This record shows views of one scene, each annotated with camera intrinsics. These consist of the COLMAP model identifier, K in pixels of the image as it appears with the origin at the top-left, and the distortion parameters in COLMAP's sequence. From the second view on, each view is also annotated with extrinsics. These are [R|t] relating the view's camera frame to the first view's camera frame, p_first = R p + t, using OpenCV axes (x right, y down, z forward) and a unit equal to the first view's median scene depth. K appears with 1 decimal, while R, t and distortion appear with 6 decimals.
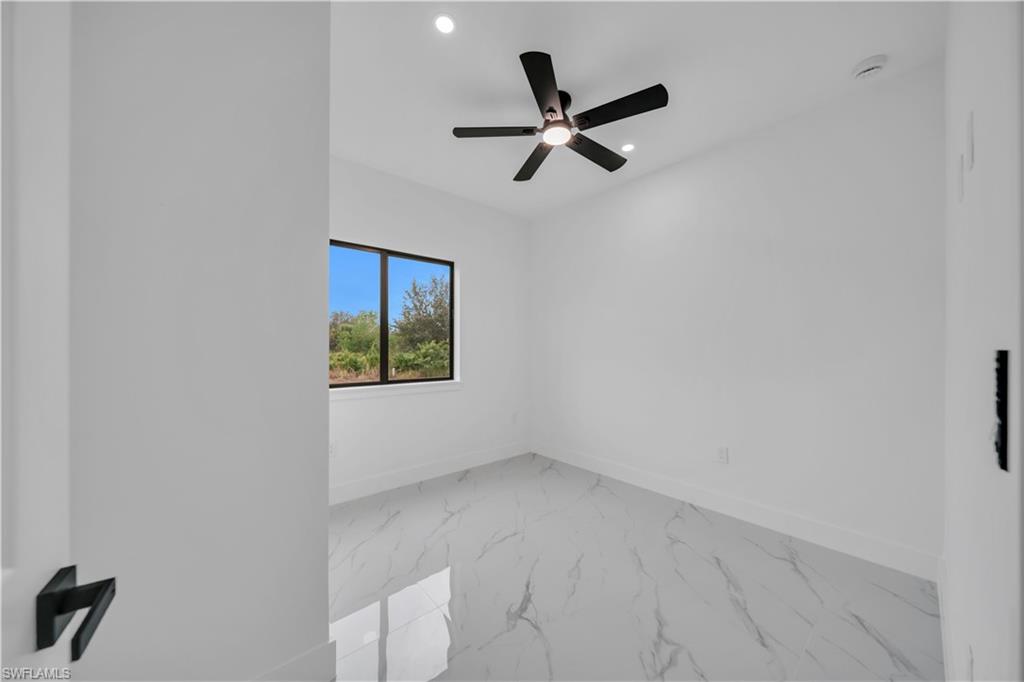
lens RADIAL K [[353.1, 0, 512.2], [0, 353.1, 346.4], [0, 0, 1]] dist [-0.000088, -0.000165]
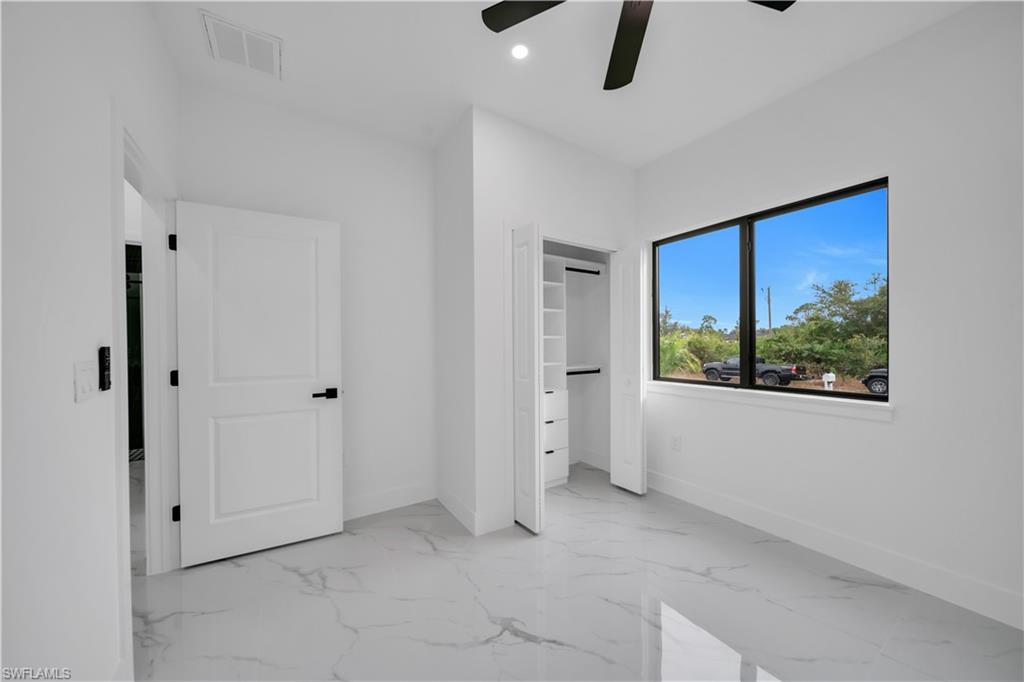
lens RADIAL K [[353.1, 0, 512.2], [0, 353.1, 346.4], [0, 0, 1]] dist [-0.000088, -0.000165]
pose [[-0.128052, 0.006742, -0.991745, 0.835742], [0.004969, 0.999969, 0.006156, 0.010914], [0.991755, -0.004139, -0.128082, 1.011460]]
